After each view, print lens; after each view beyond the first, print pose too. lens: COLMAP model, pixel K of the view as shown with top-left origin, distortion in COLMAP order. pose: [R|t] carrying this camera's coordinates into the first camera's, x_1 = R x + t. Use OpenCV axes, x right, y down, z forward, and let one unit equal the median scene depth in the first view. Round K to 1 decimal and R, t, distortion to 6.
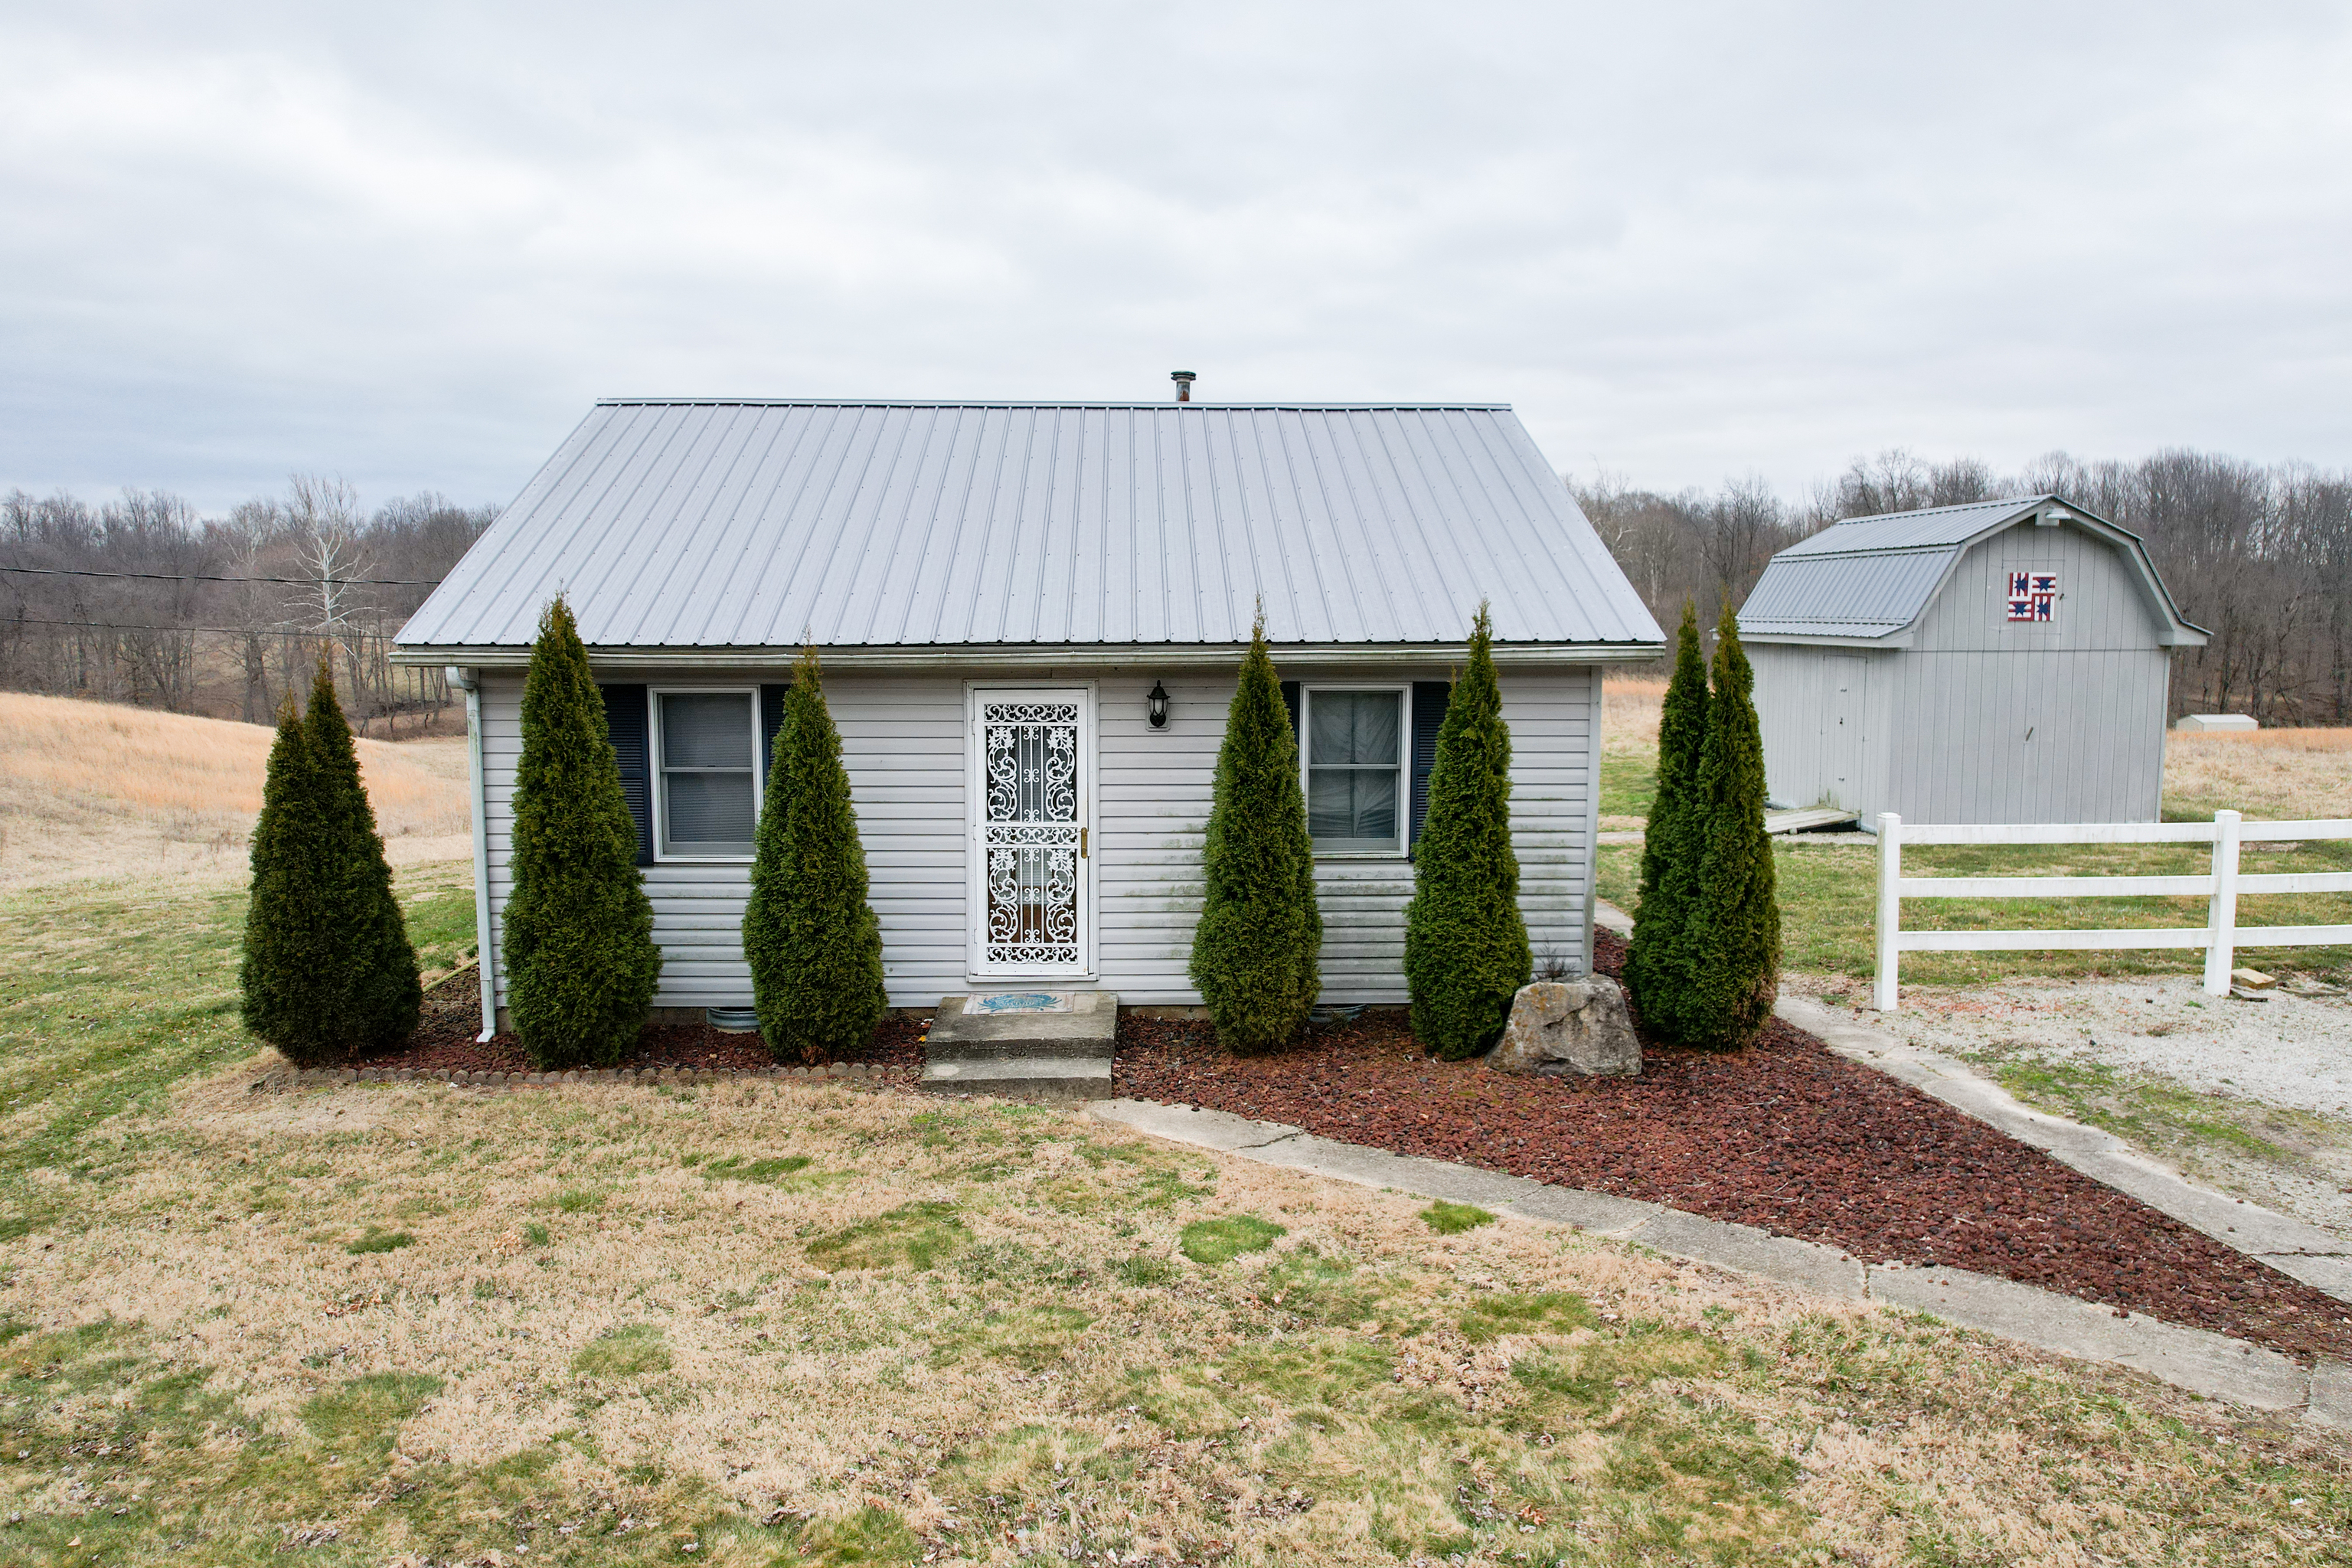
lens RADIAL K [[1520.3, 0, 1181.9], [0, 1520.3, 785.4], [0, 0, 1]] dist [-0.073692, 0.064293]
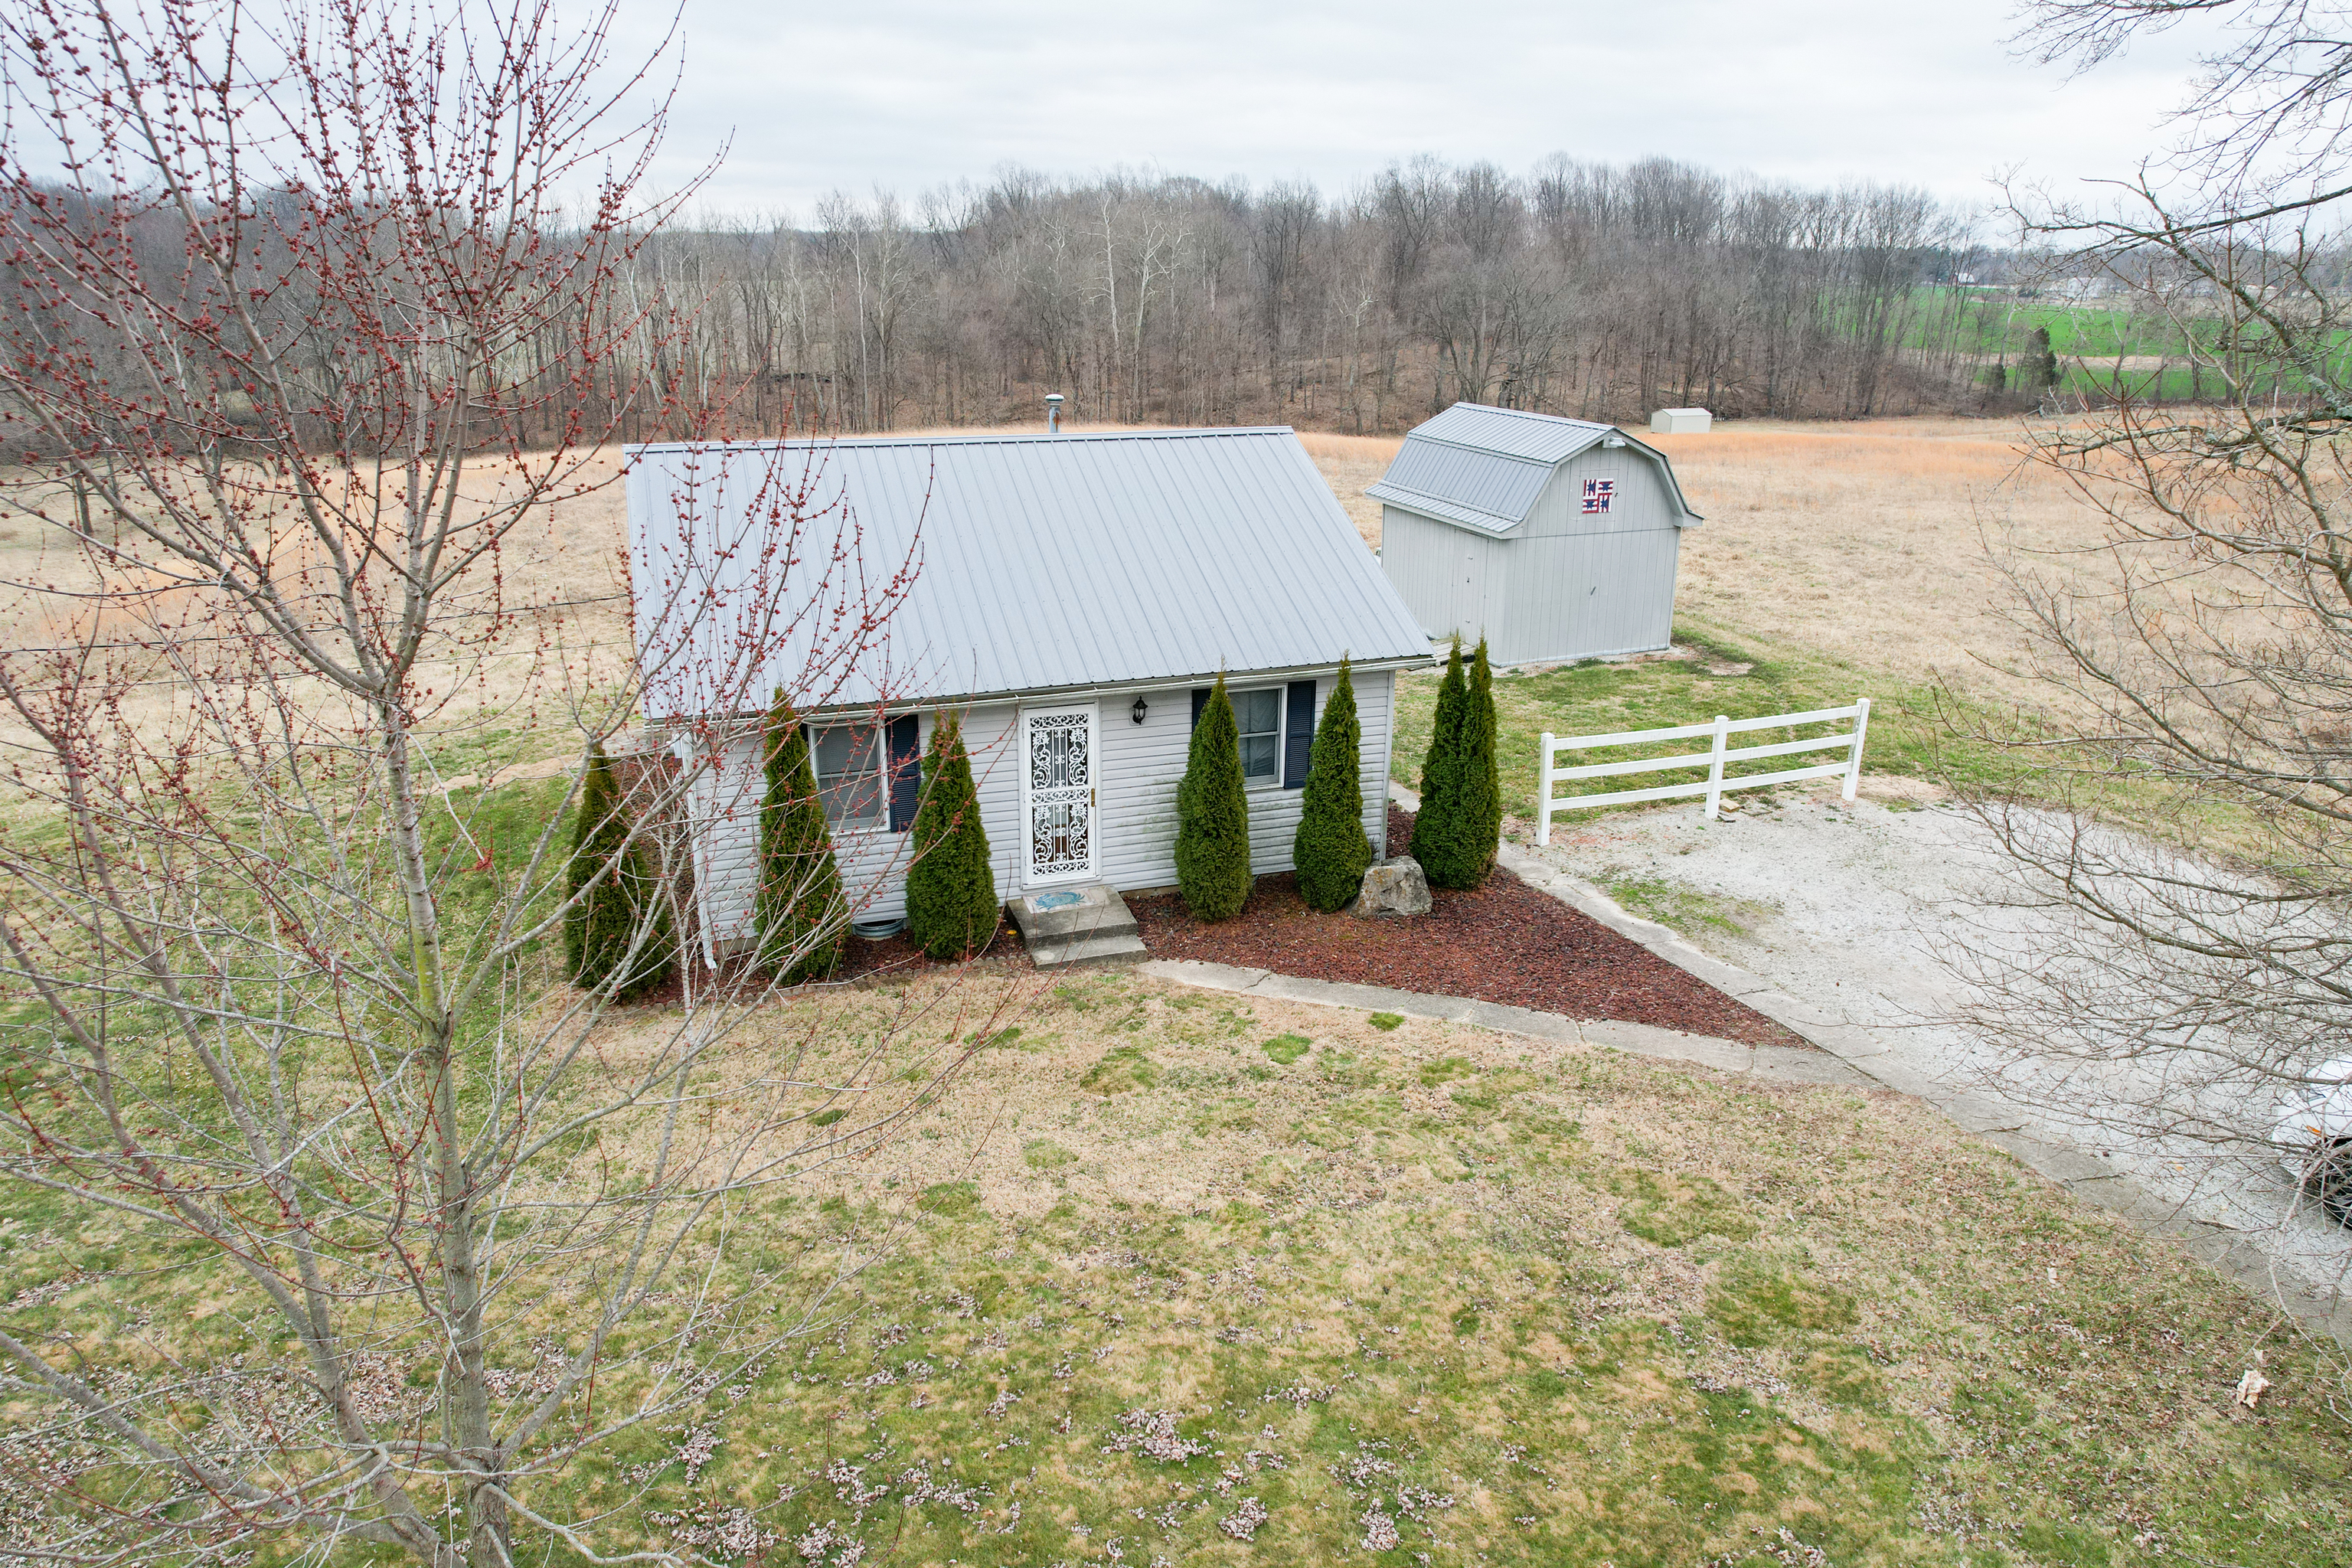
lens RADIAL K [[1520.3, 0, 1163.3], [0, 1520.3, 790.3], [0, 0, 1]] dist [-0.073692, 0.064293]
pose [[0.958118, -0.091748, 0.271278, -0.445849], [0.030618, 0.974678, 0.221506, -0.334813], [-0.284732, -0.203923, 0.936666, -0.525496]]
